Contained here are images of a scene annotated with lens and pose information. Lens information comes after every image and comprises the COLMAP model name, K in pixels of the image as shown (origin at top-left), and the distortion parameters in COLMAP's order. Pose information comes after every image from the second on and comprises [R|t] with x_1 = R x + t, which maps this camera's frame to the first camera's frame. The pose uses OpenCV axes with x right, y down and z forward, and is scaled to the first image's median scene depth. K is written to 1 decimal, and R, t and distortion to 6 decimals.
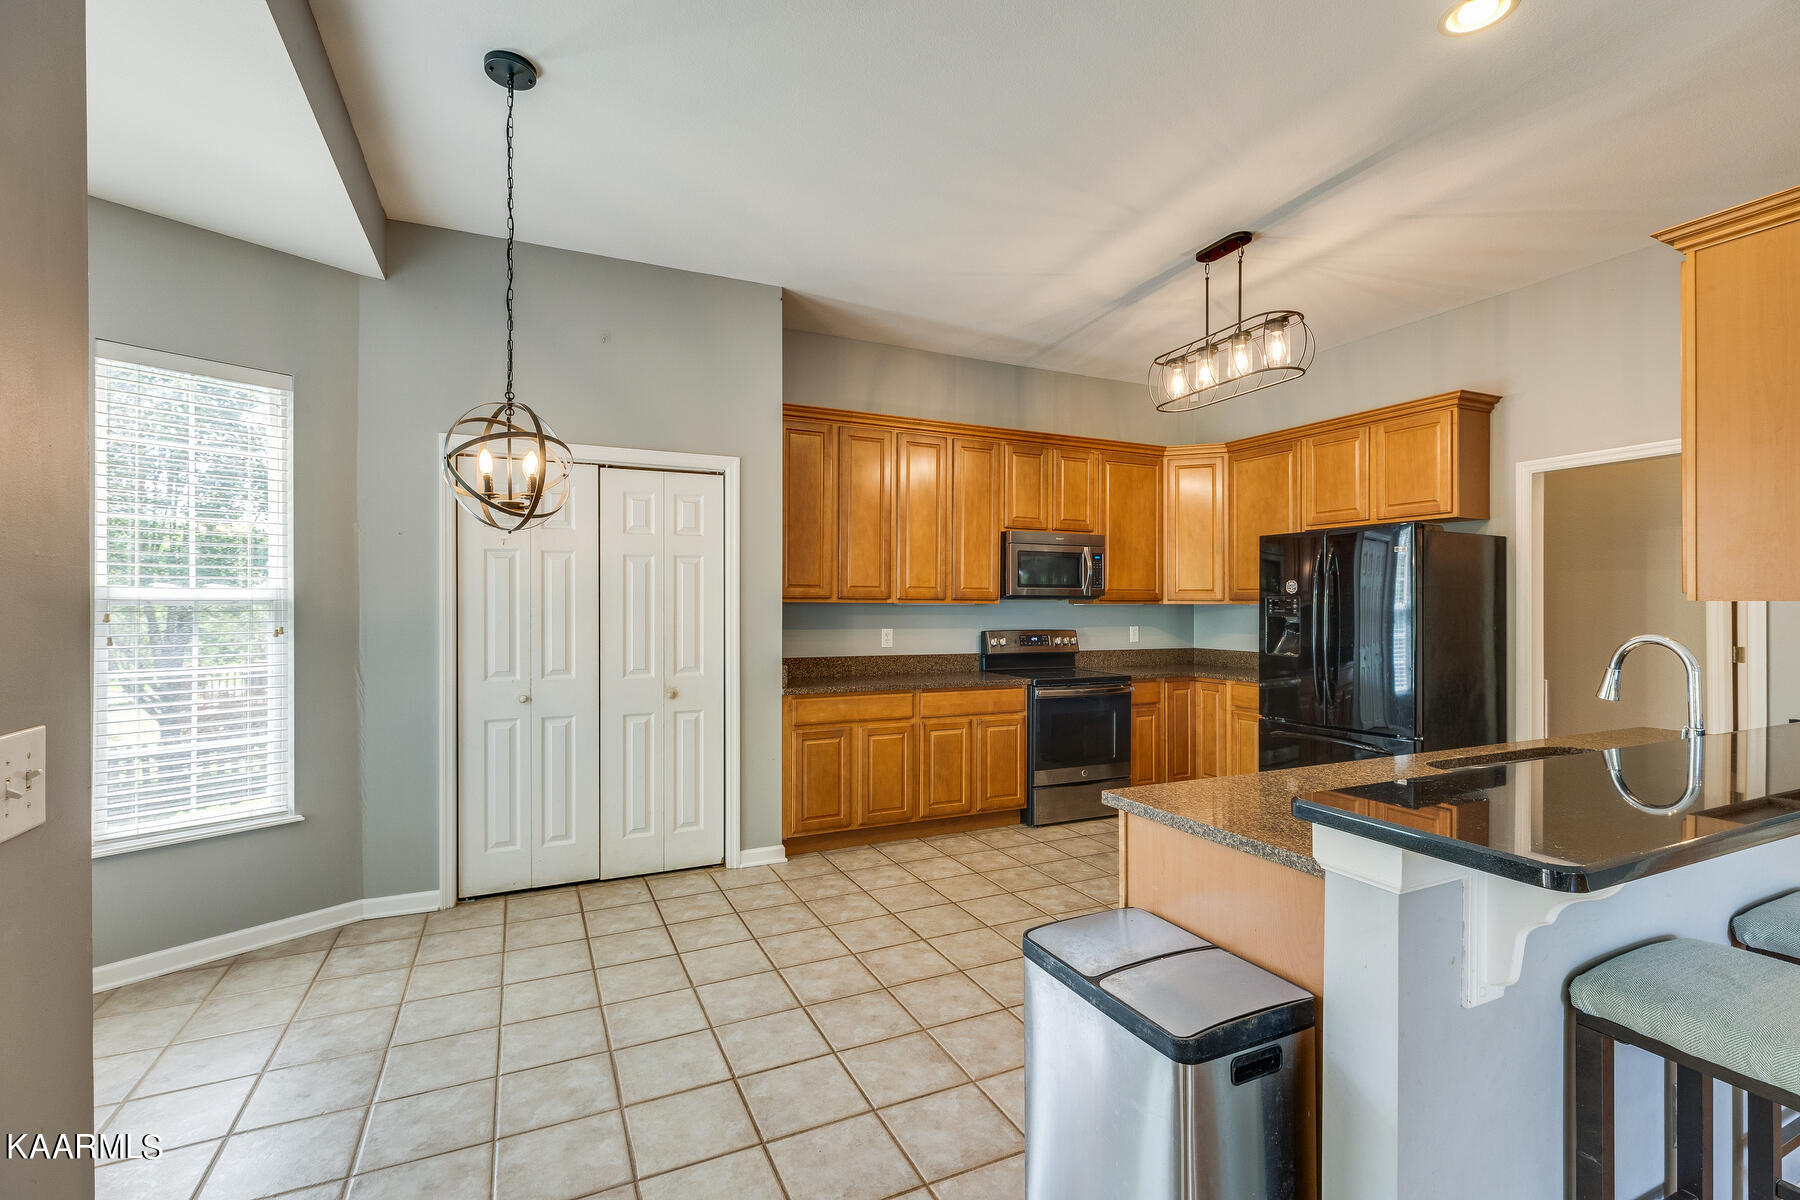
lens RADIAL K [[814.3, 0, 903.7], [0, 814.3, 595.6], [0, 0, 1]] dist [0.002771, -0.000662]
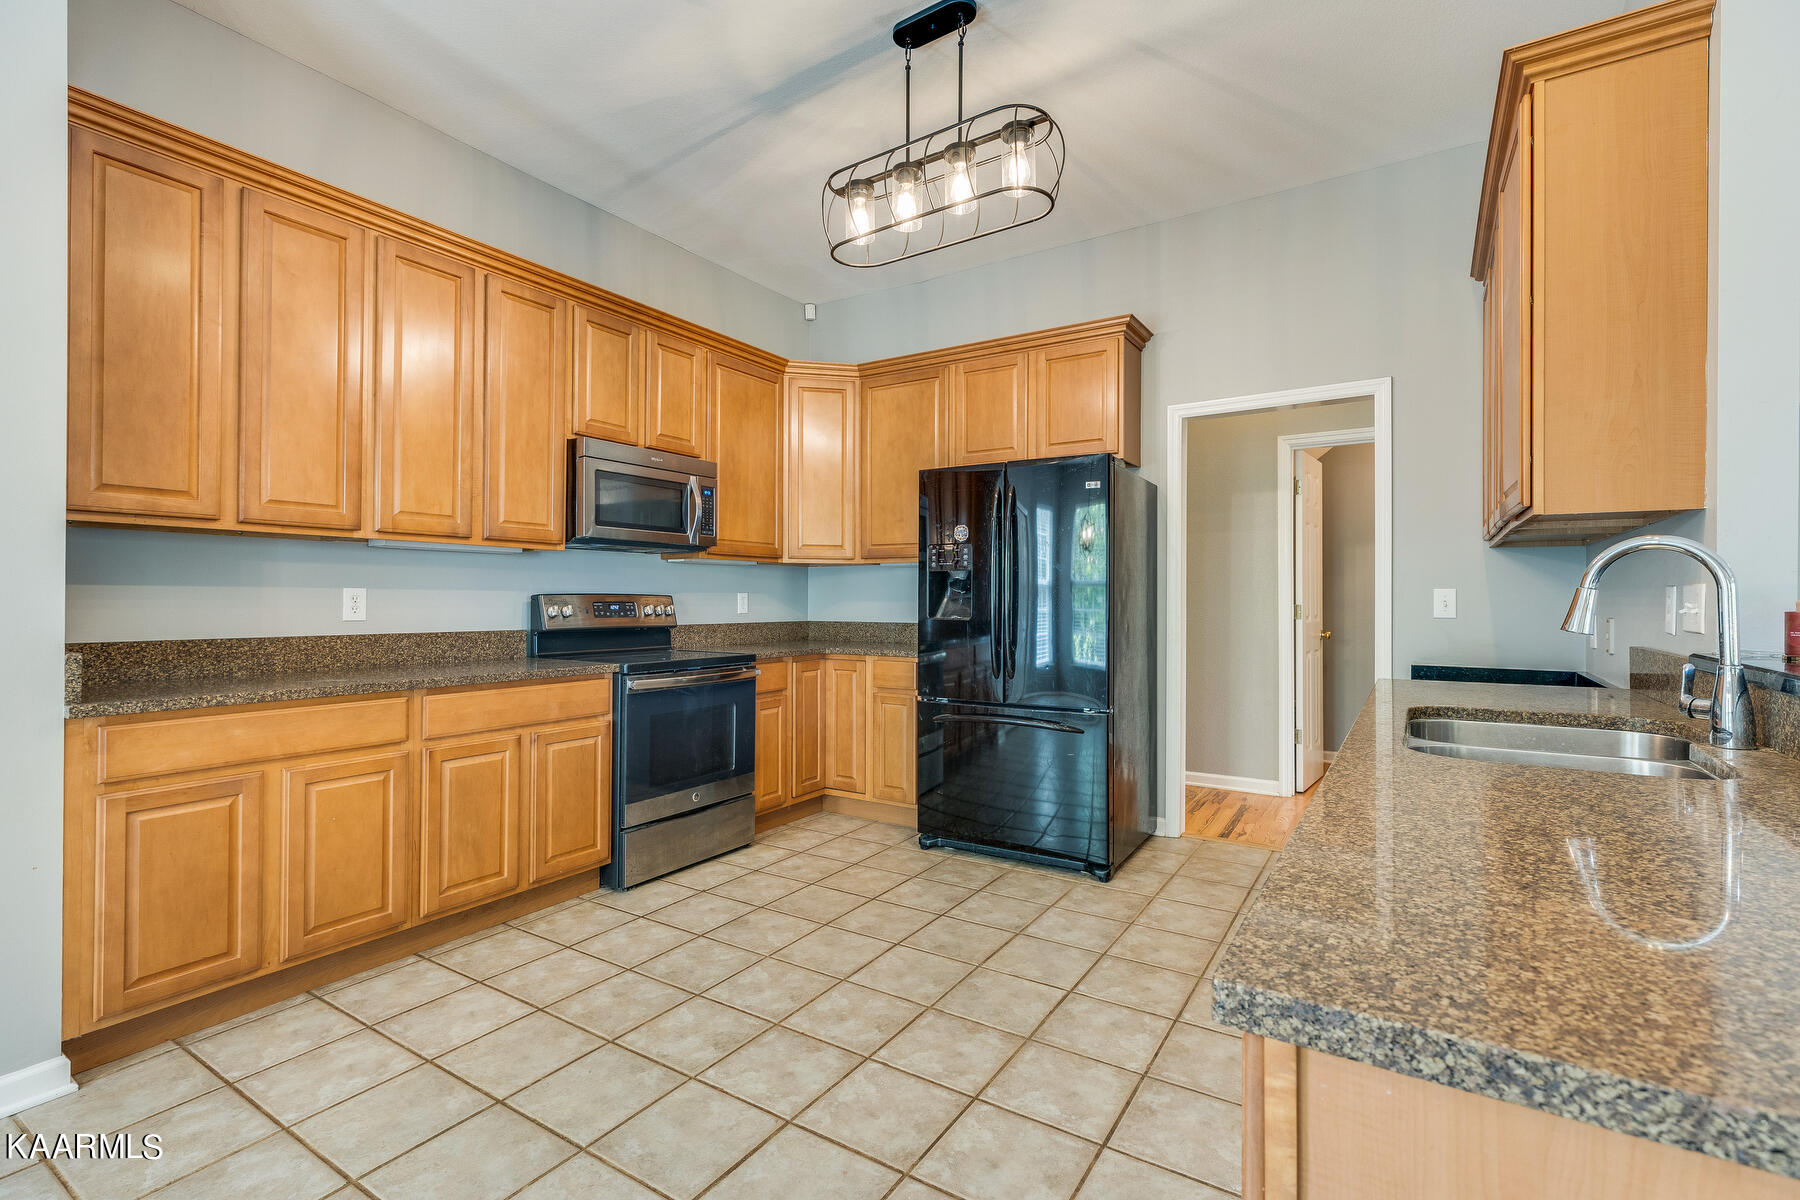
lens RADIAL K [[814.3, 0, 901.4], [0, 814.3, 590.0], [0, 0, 1]] dist [0.002771, -0.000662]
pose [[0.847760, 0.004248, 0.530363, 0.001912], [-0.004207, 0.999990, -0.001285, 0.045053], [-0.530363, -0.001142, 0.847770, 0.341335]]
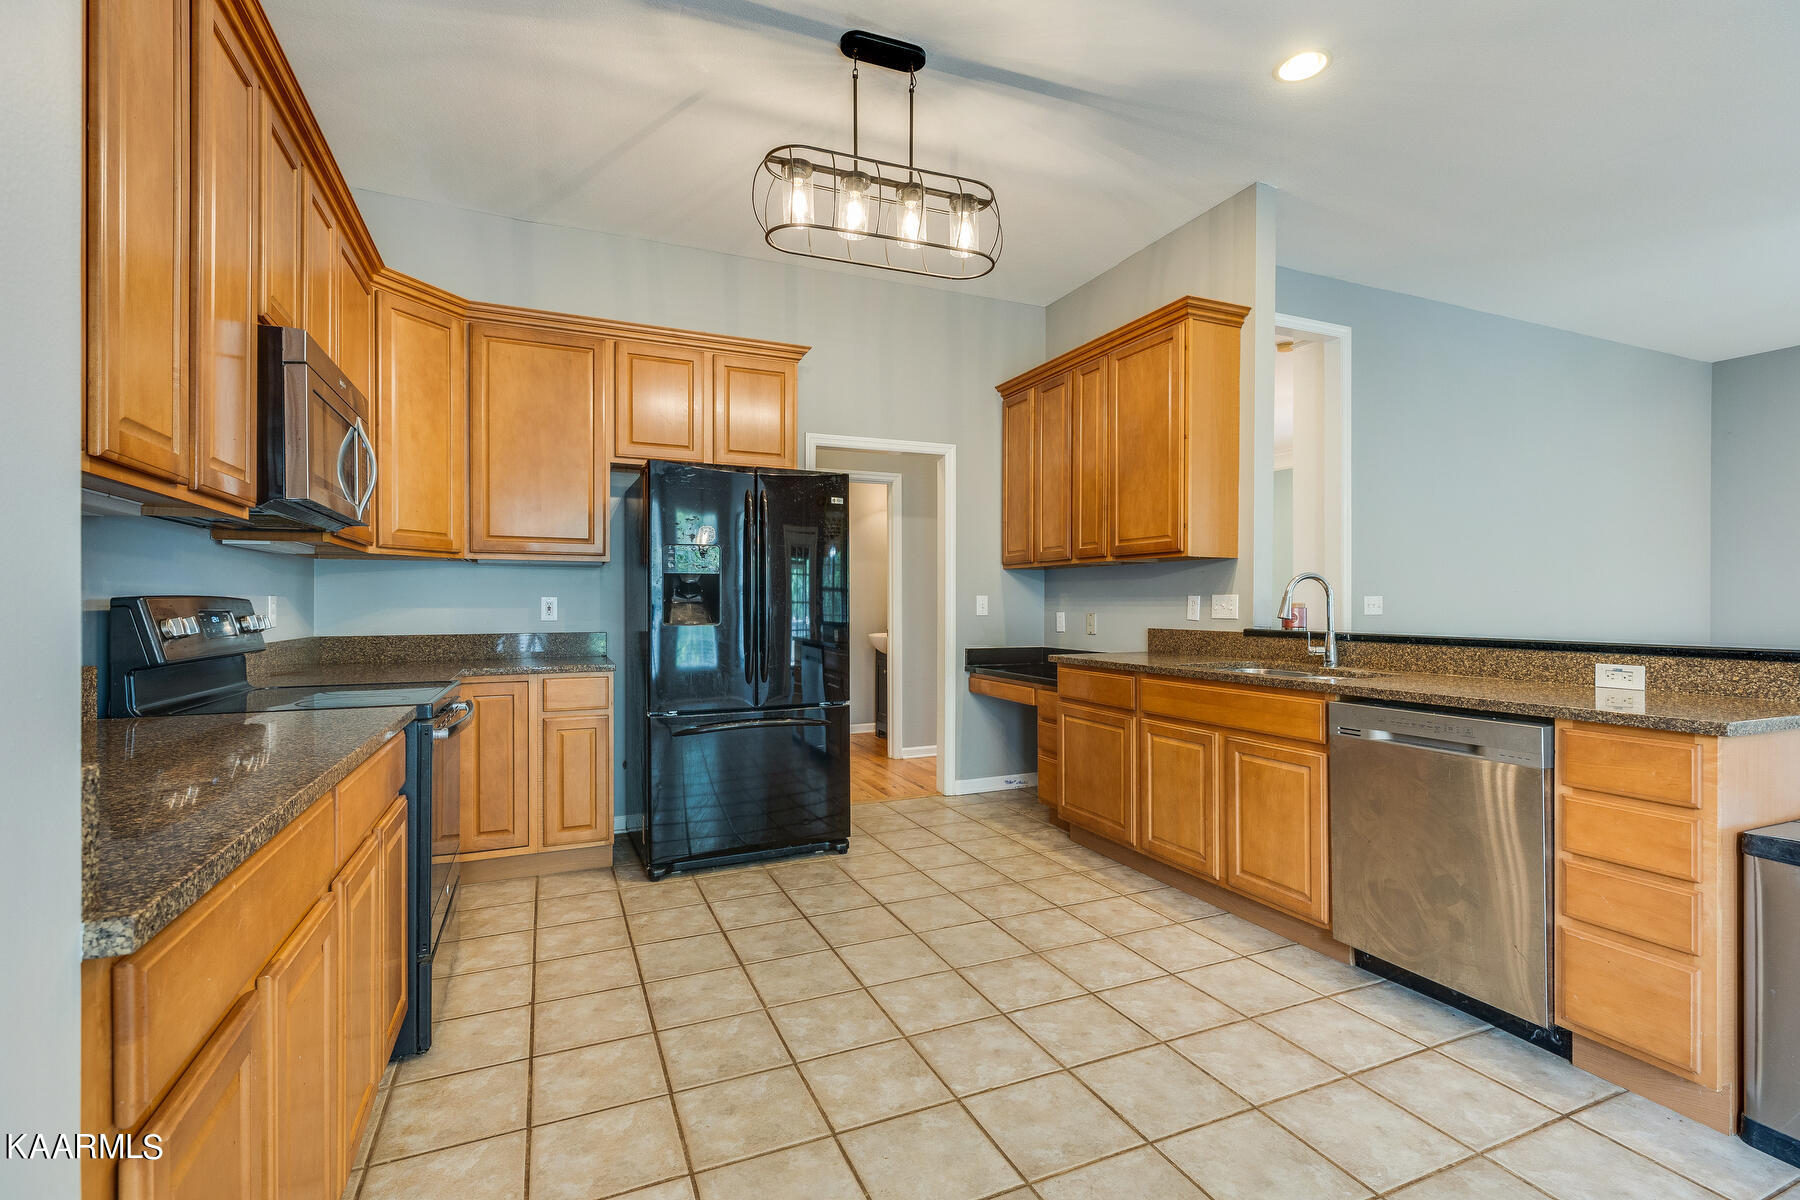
lens RADIAL K [[814.3, 0, 901.7], [0, 814.3, 603.8], [0, 0, 1]] dist [0.002771, -0.000662]
pose [[0.027789, -0.003565, 0.999607, -0.268088], [-0.007236, 0.999967, 0.003768, 0.048339], [-0.999588, -0.007338, 0.027762, 0.768420]]
